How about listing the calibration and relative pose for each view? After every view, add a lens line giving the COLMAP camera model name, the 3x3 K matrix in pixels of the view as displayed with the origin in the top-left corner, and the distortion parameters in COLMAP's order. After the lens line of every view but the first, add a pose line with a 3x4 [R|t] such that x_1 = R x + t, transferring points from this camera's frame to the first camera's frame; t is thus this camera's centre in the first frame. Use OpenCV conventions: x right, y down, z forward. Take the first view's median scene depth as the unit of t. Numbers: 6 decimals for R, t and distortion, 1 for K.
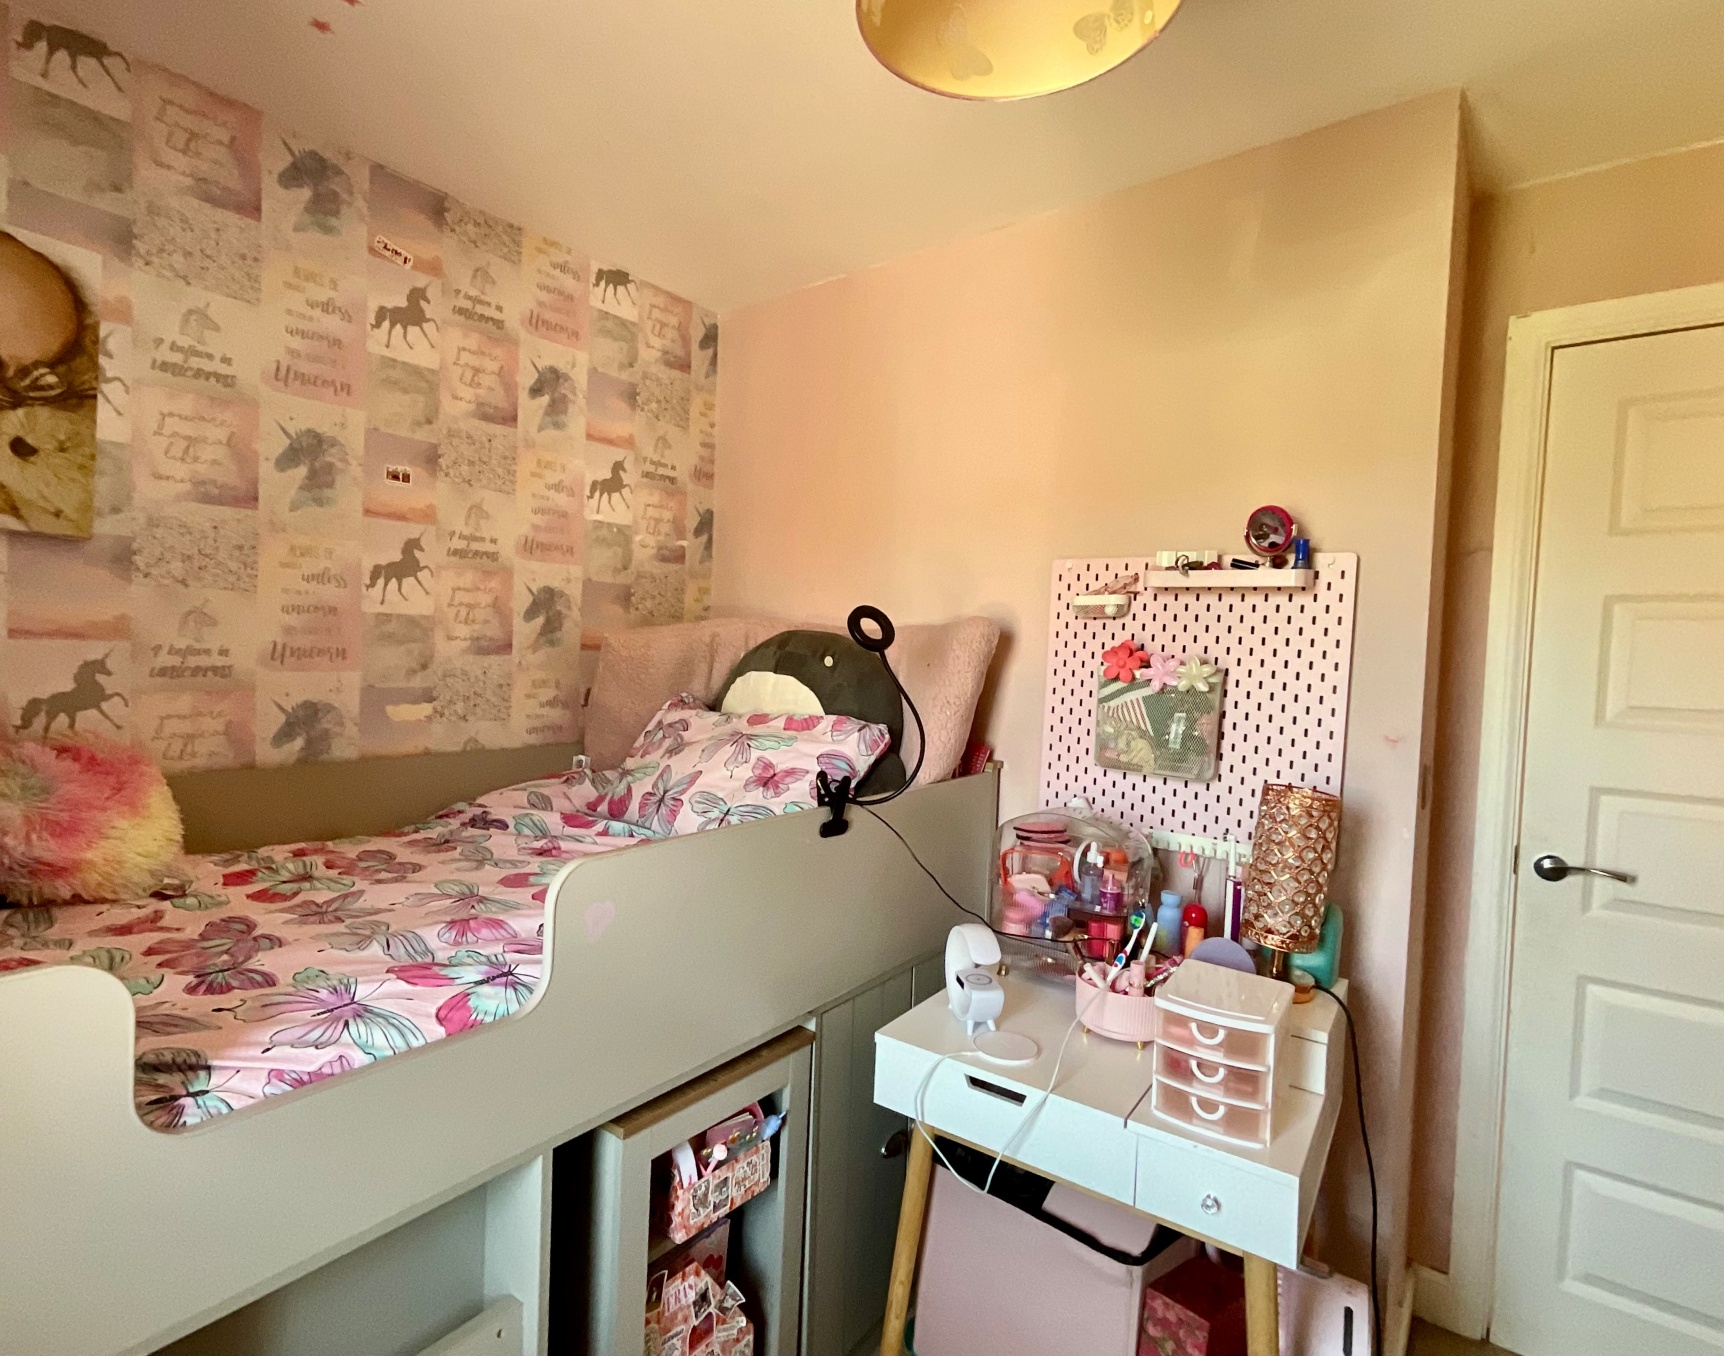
lens RADIAL K [[846.1, 0, 862.0], [0, 846.1, 678.0], [0, 0, 1]] dist [-0.000094, 0.000893]
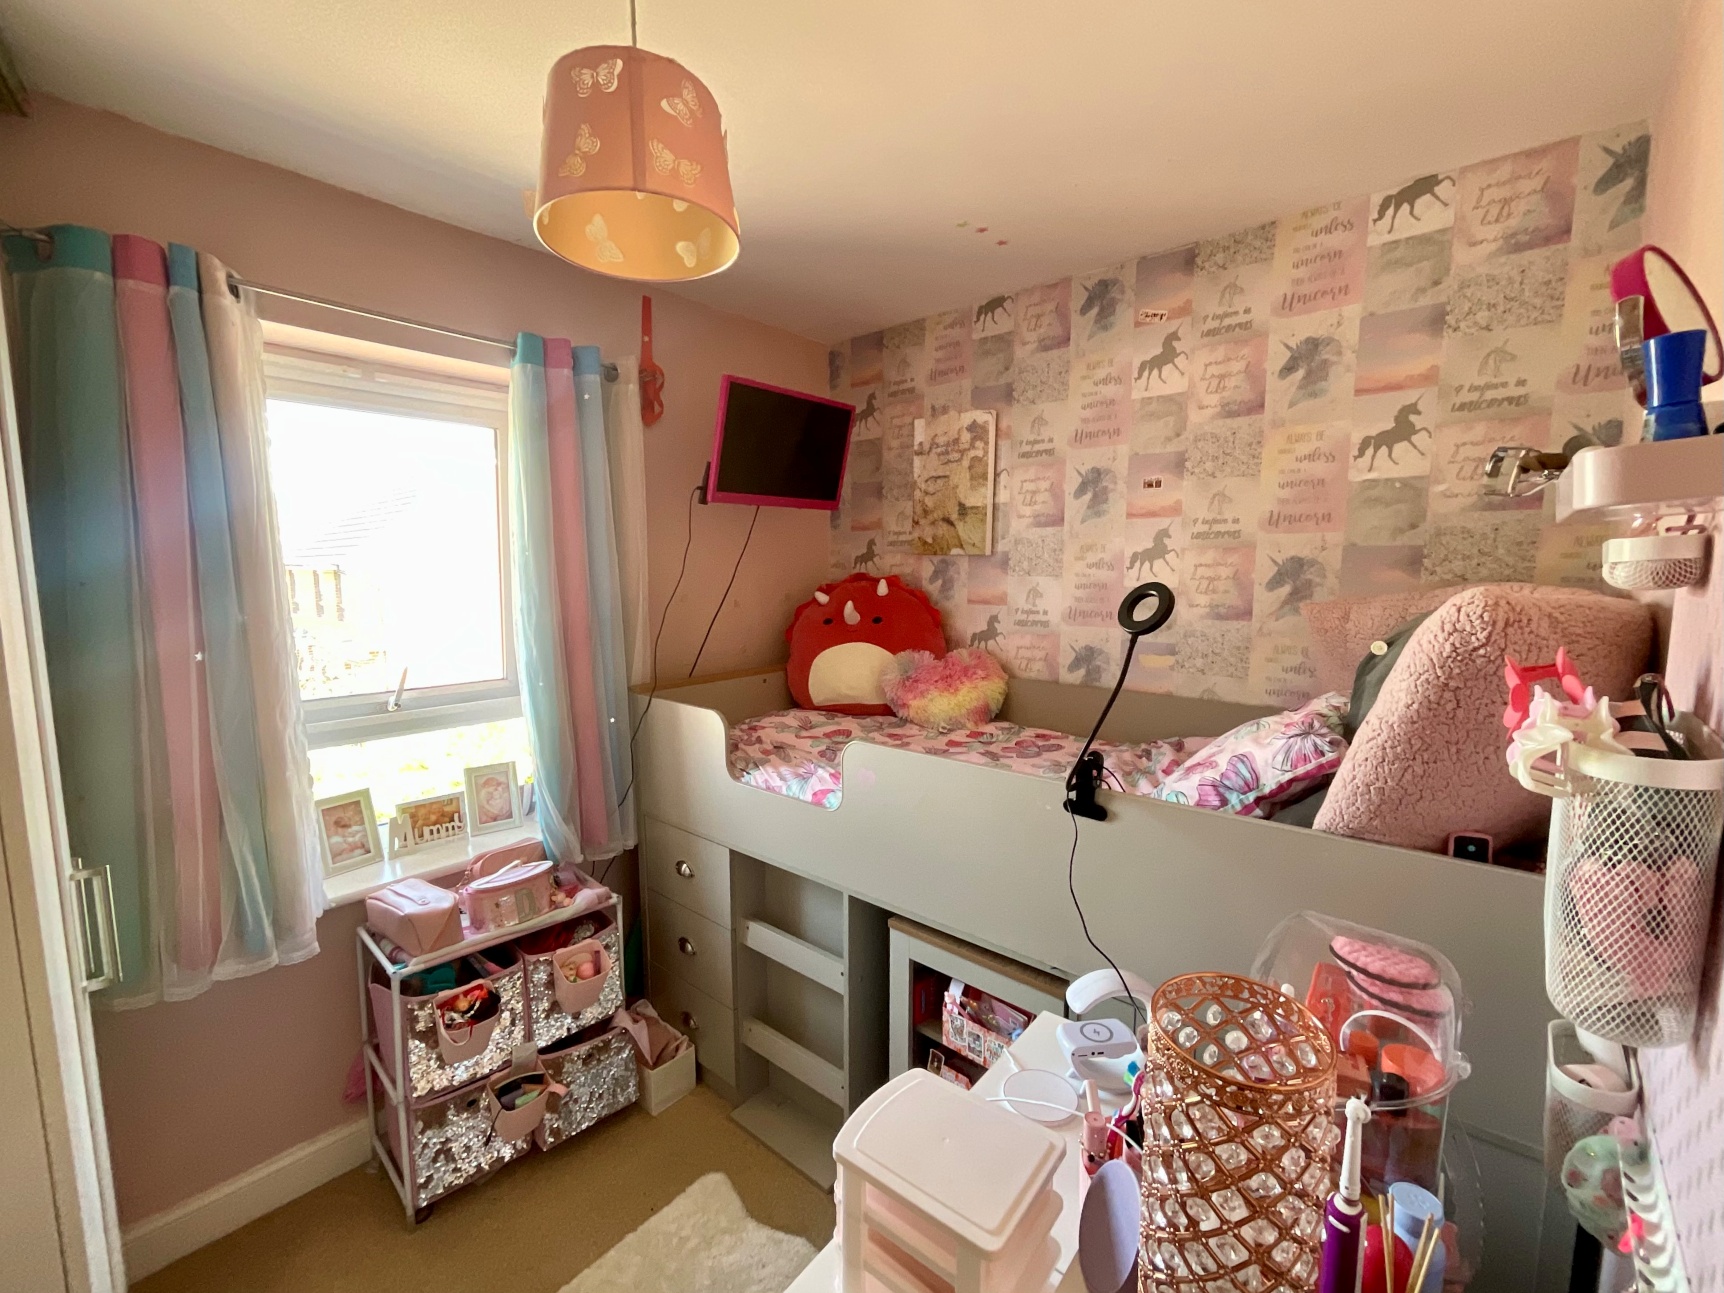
lens RADIAL K [[746.6, 0, 862.0], [0, 746.6, 646.5], [0, 0, 1]] dist [0.005086, -0.000482]
pose [[-0.056712, 0.078426, -0.995305, 0.645376], [-0.039135, 0.995969, 0.080709, -0.058019], [0.997623, 0.043528, -0.053414, 0.590712]]
